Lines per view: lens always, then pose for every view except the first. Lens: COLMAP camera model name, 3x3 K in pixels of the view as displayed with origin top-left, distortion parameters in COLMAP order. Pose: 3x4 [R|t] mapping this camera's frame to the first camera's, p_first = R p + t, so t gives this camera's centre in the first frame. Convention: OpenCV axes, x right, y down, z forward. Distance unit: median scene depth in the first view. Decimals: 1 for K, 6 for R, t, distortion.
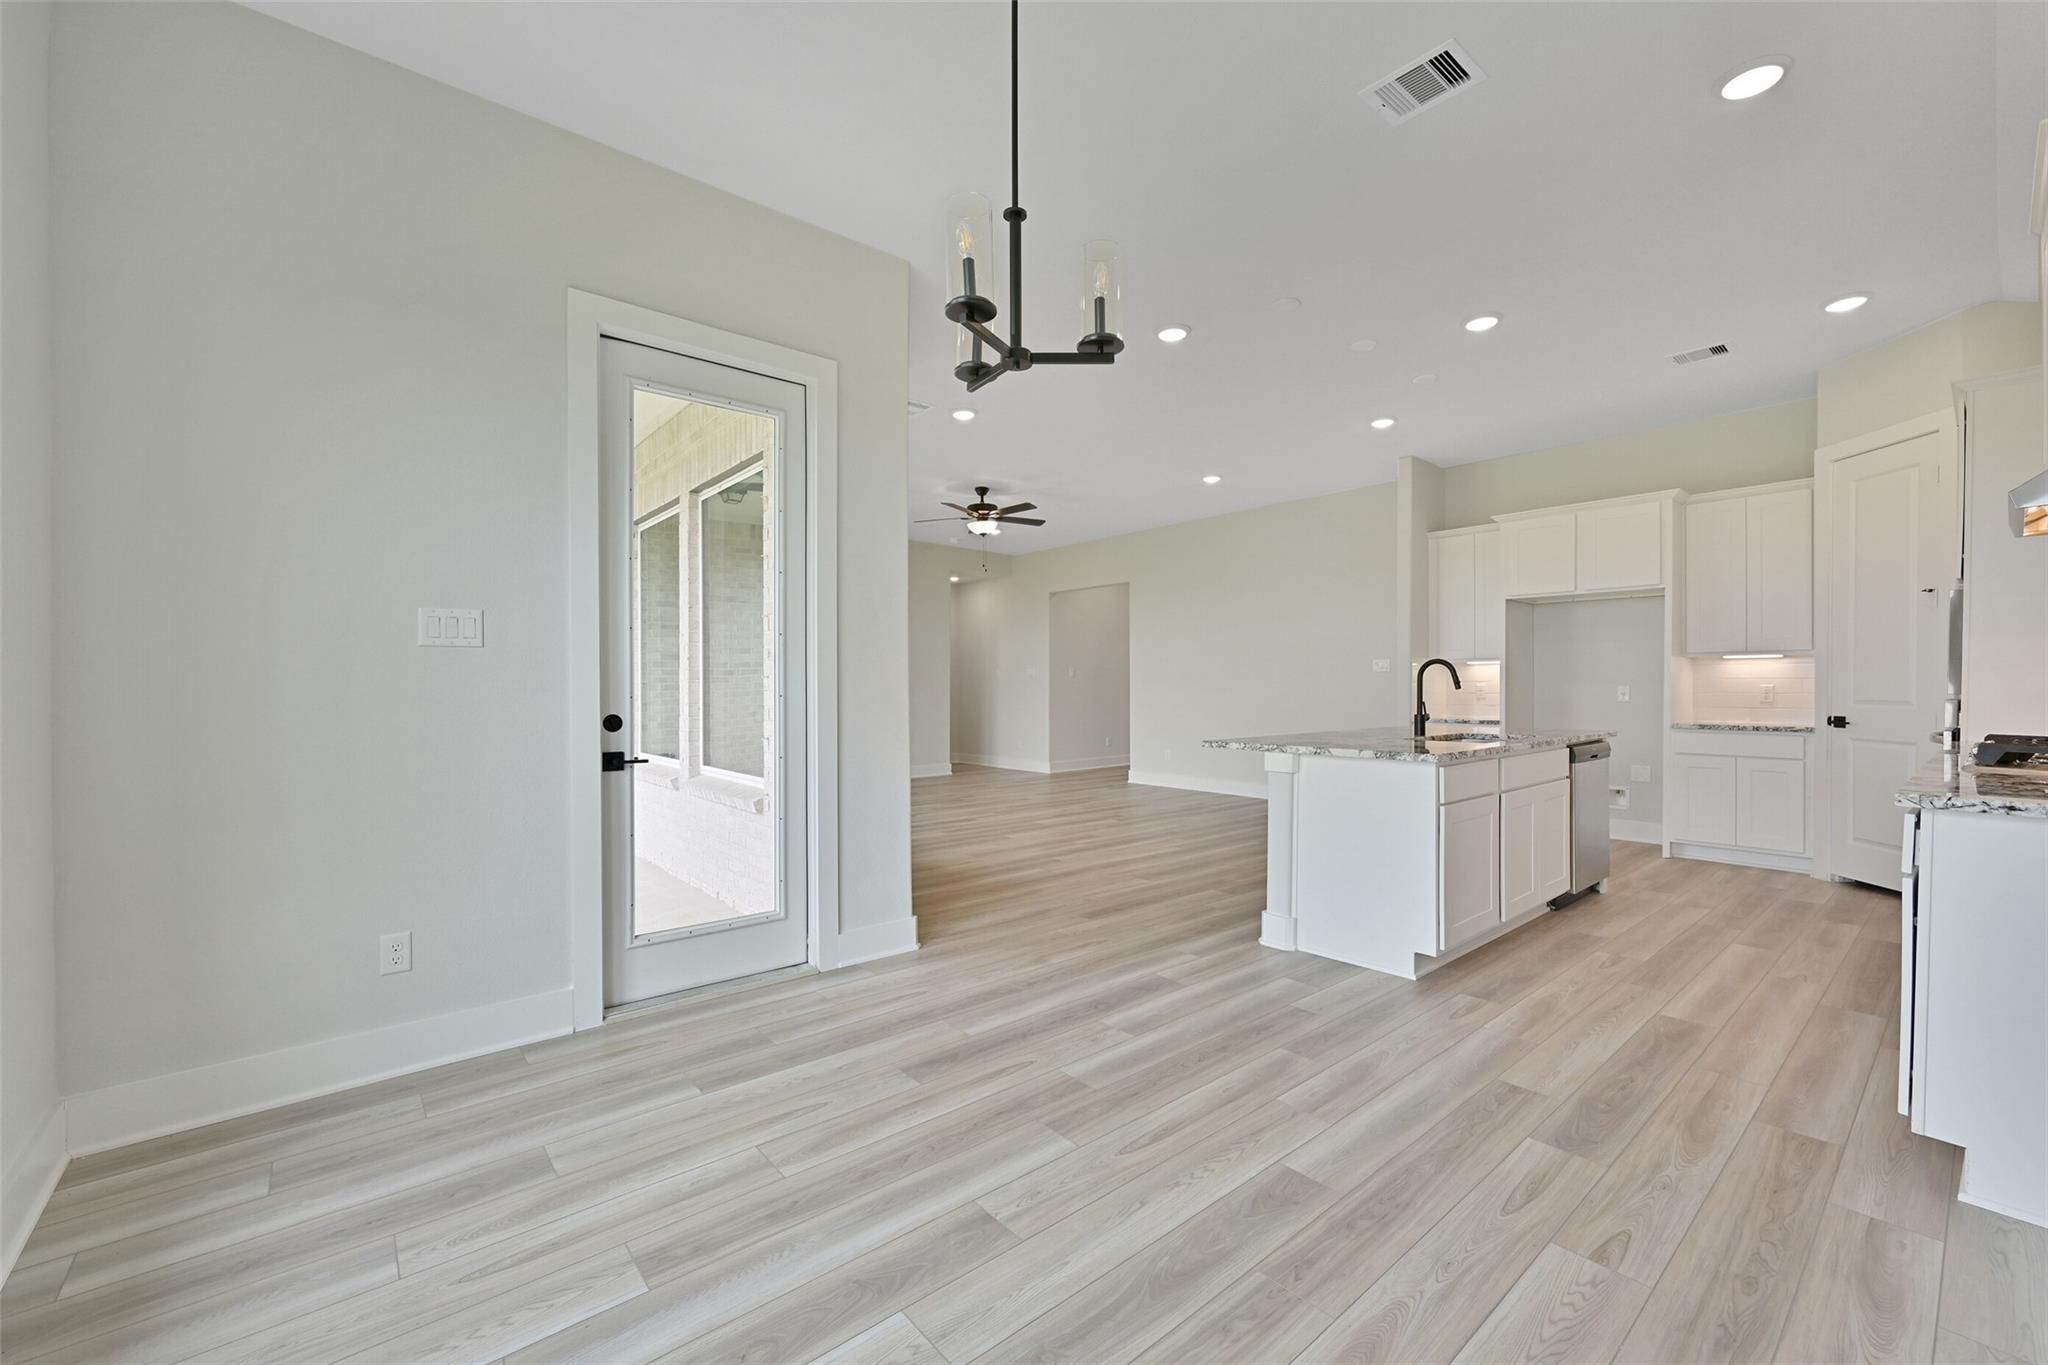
lens RADIAL K [[830.6, 0, 1024.0], [0, 830.6, 682.5], [0, 0, 1]] dist [-0.001344, 0.000006]
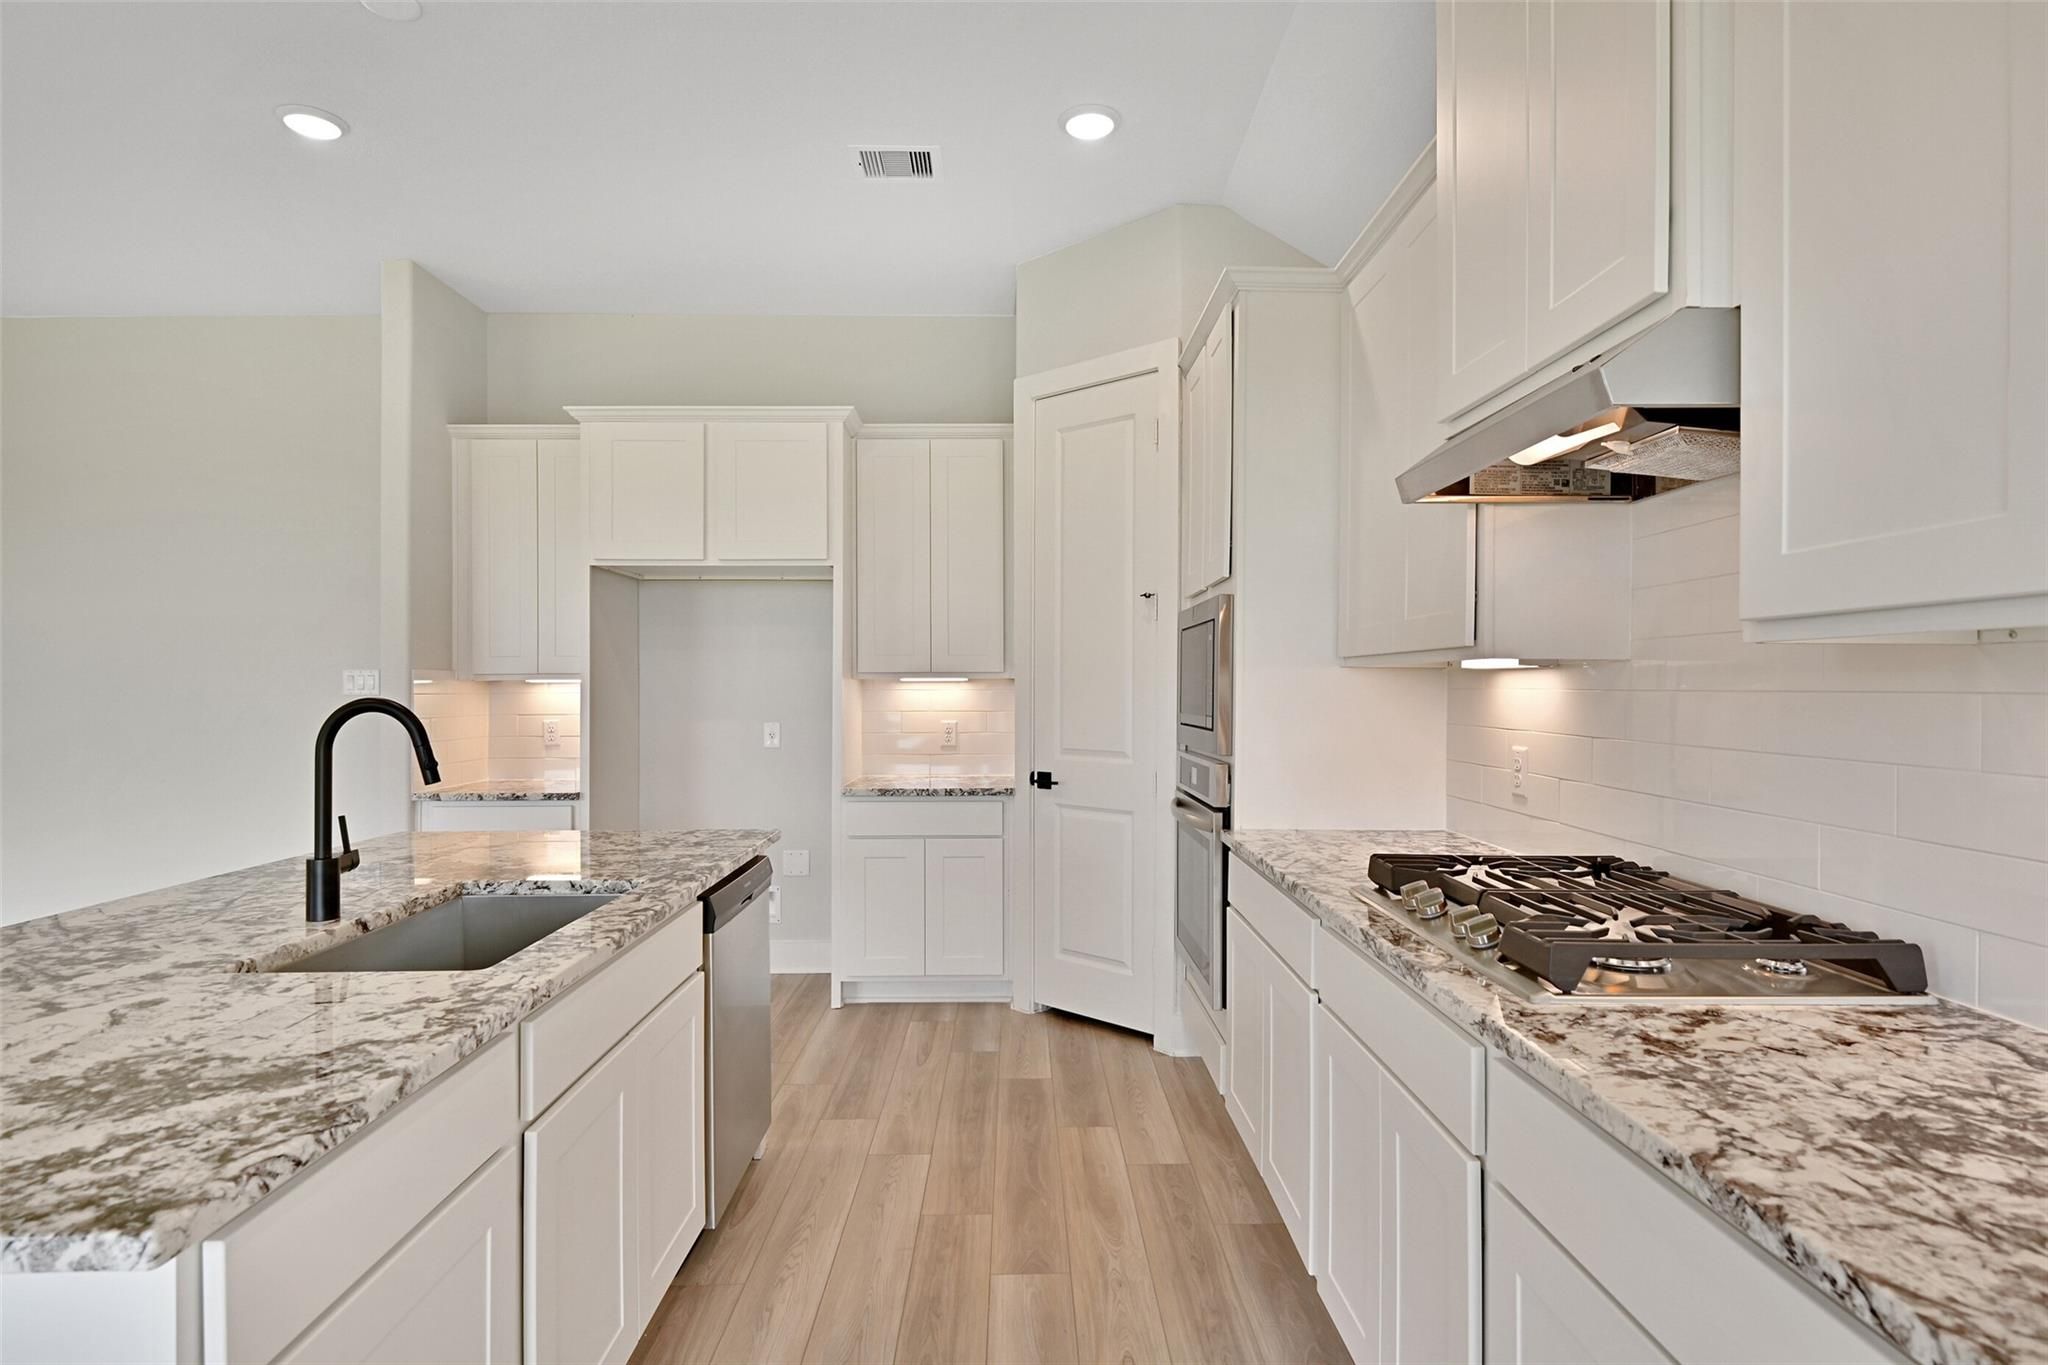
lens RADIAL K [[990.1, 0, 1024.0], [0, 990.1, 682.5], [0, 0, 1]] dist [0.000114, 0.000076]
pose [[0.612398, -0.000119, 0.790550, 0.296624], [-0.001093, 0.999999, 0.000997, -0.031029], [-0.790549, -0.001475, 0.612397, 0.466109]]
